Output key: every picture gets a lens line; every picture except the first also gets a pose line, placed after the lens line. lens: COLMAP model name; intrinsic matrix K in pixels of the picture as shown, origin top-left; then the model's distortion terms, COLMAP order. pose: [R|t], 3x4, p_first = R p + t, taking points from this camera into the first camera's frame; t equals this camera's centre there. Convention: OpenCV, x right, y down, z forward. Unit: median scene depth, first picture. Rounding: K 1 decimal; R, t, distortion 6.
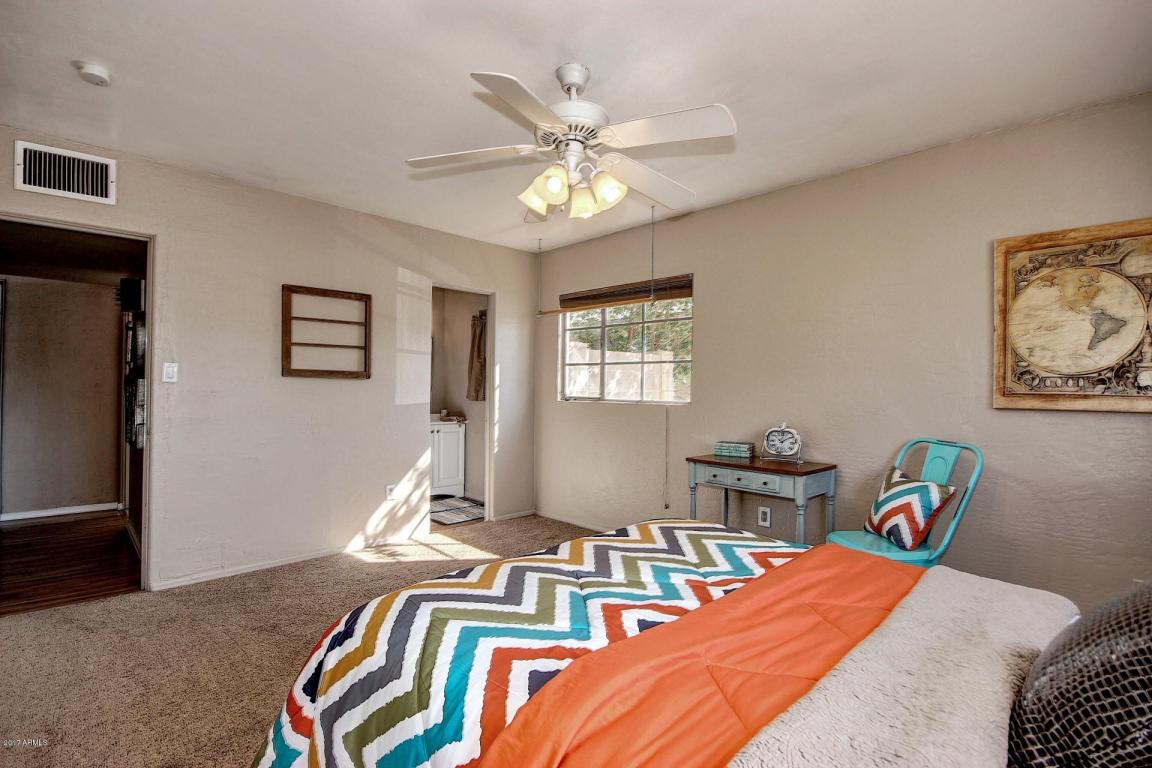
lens RADIAL K [[529.4, 0, 568.0], [0, 529.4, 385.8], [0, 0, 1]] dist [-0.003164, -0.001460]
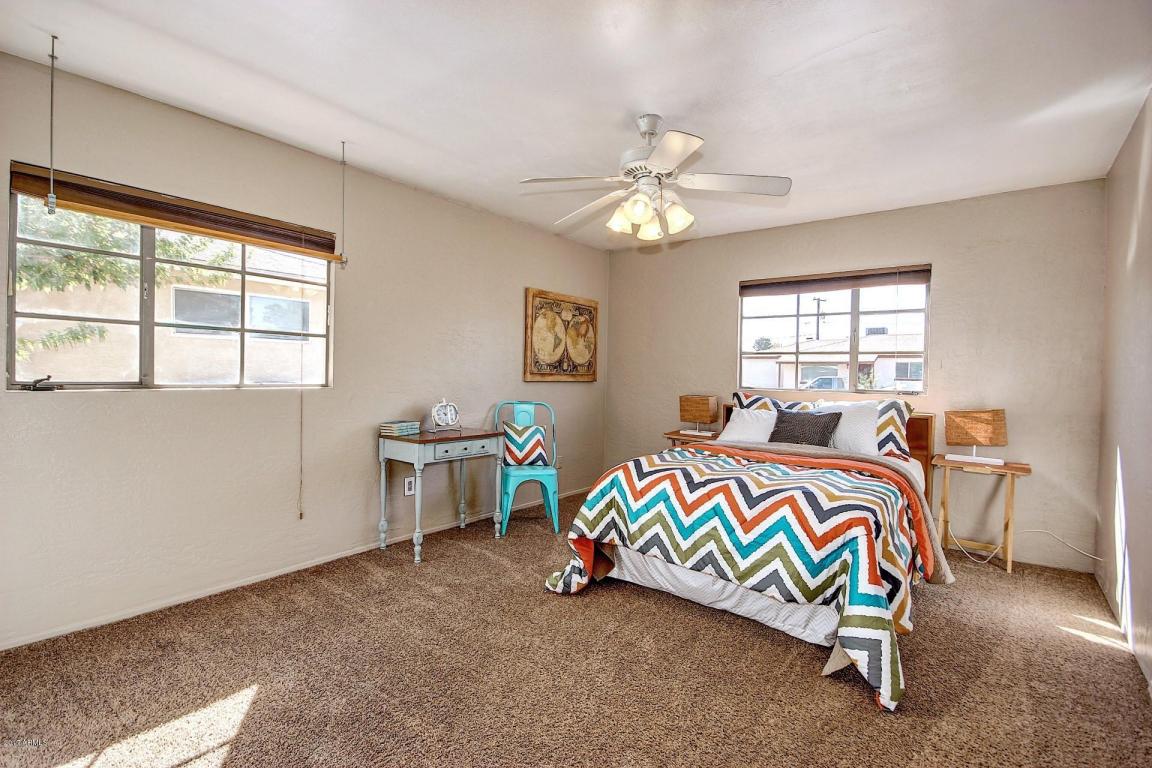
lens RADIAL K [[529.4, 0, 570.0], [0, 529.4, 380.0], [0, 0, 1]] dist [-0.003164, -0.001460]
pose [[-0.134706, -0.034595, 0.990281, -0.719252], [-0.031904, 0.999024, 0.030561, -0.015114], [-0.990372, -0.027477, -0.135678, 0.793442]]
